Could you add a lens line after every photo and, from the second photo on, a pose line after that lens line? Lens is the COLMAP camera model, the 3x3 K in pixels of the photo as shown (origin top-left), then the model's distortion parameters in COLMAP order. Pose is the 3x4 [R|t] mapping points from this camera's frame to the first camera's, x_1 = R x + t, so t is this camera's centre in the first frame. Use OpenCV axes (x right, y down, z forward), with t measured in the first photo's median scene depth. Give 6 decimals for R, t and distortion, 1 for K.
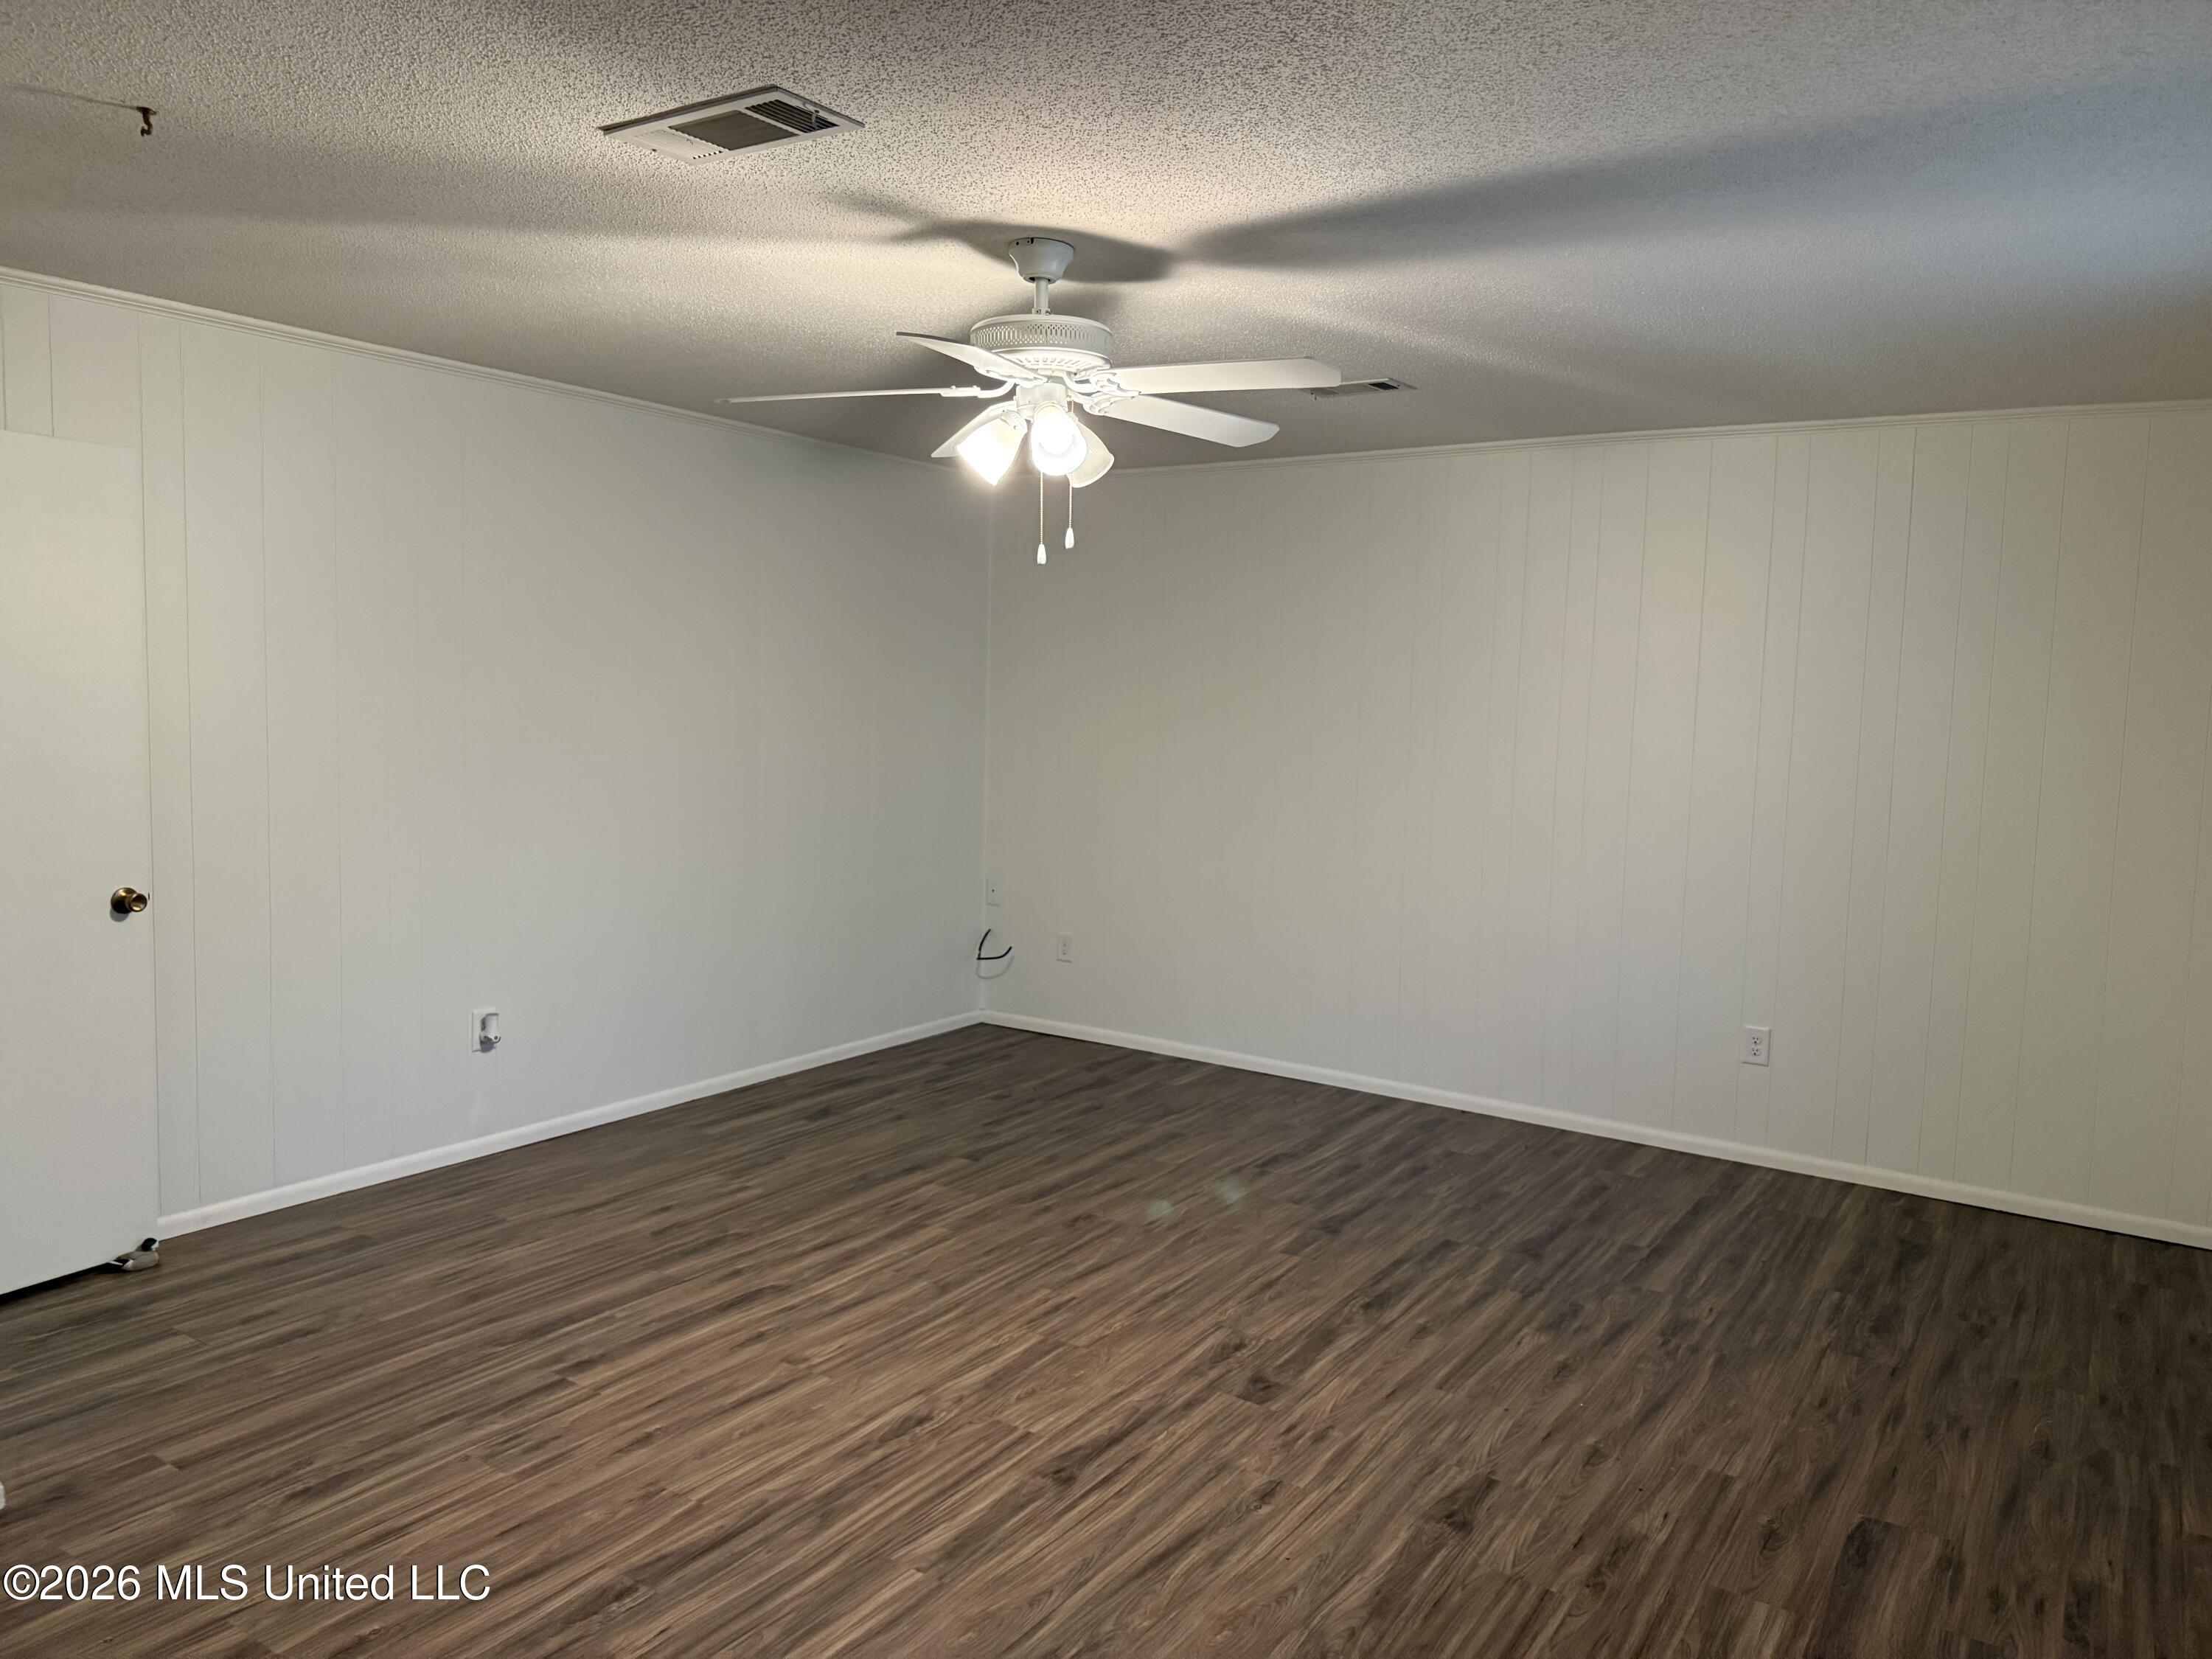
lens RADIAL K [[1537.4, 0, 1106.0], [0, 1537.4, 829.5], [0, 0, 1]] dist [0.006529, -0.138435]
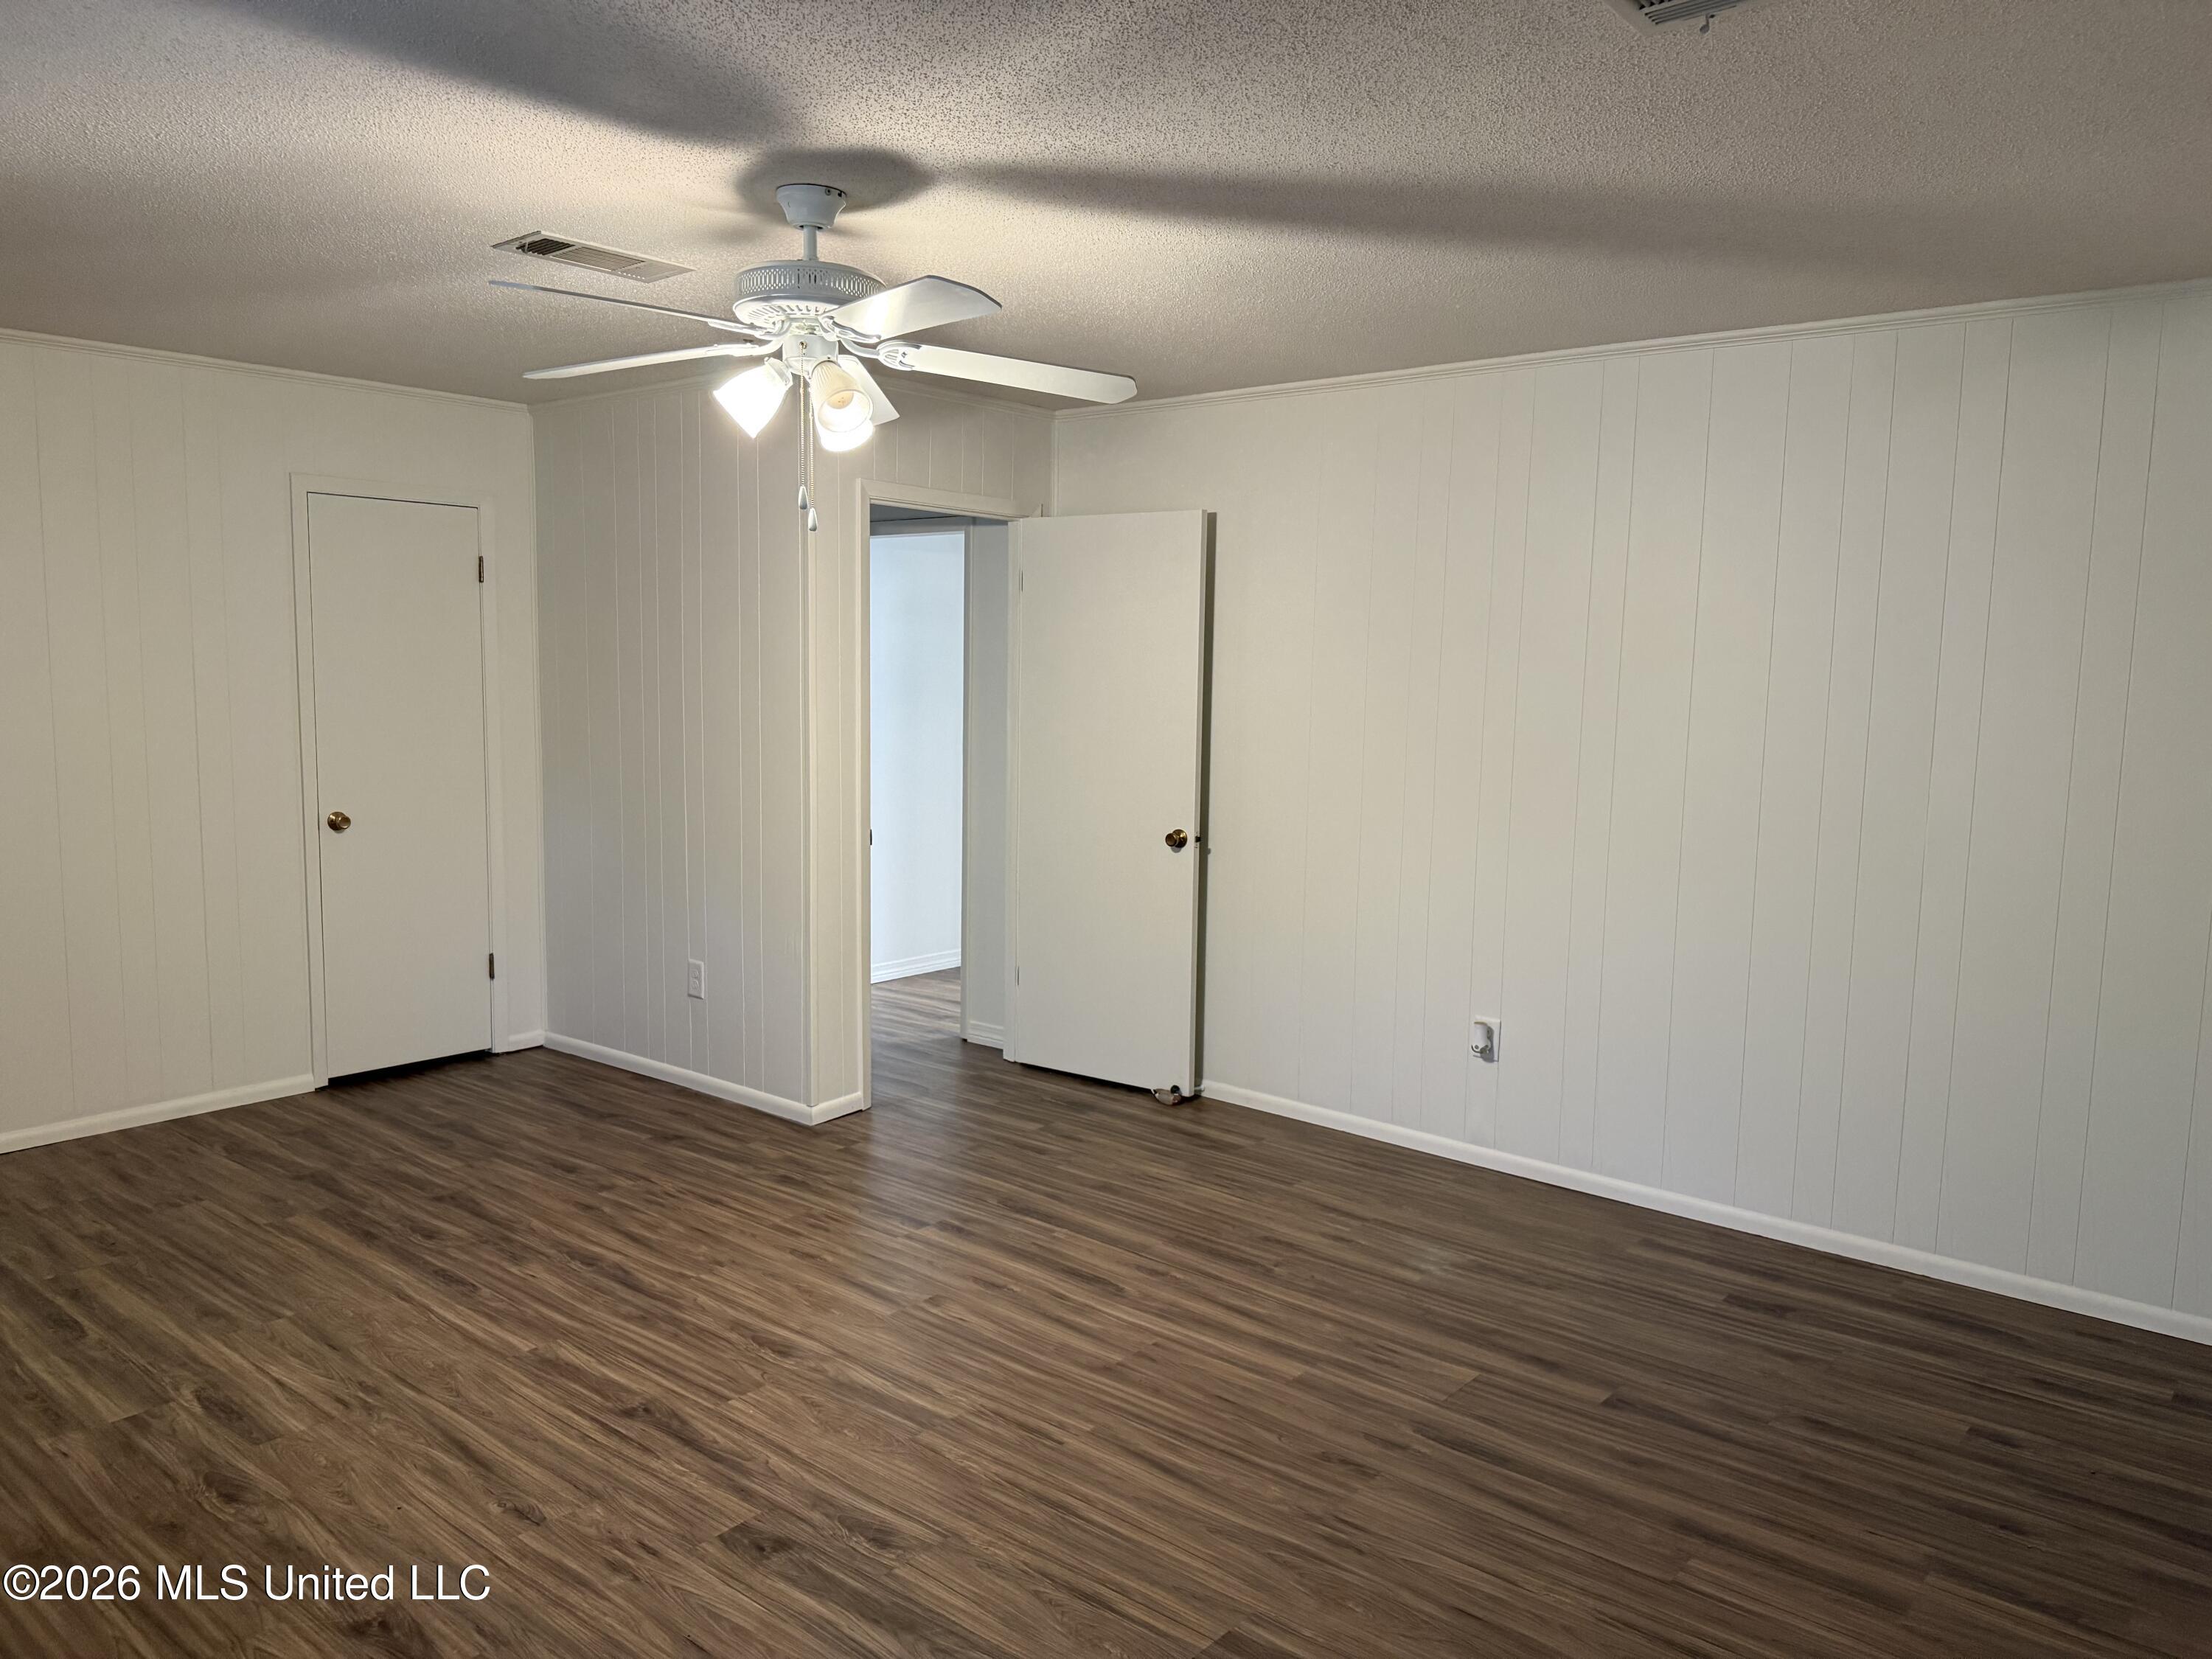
lens RADIAL K [[1567.0, 0, 1106.0], [0, 1567.0, 829.5], [0, 0, 1]] dist [0.048070, -0.116756]
pose [[-0.087638, 0.100944, -0.991025, 0.761126], [-0.124739, 0.985910, 0.111454, -0.101901], [0.988312, 0.133387, -0.073811, 1.055224]]
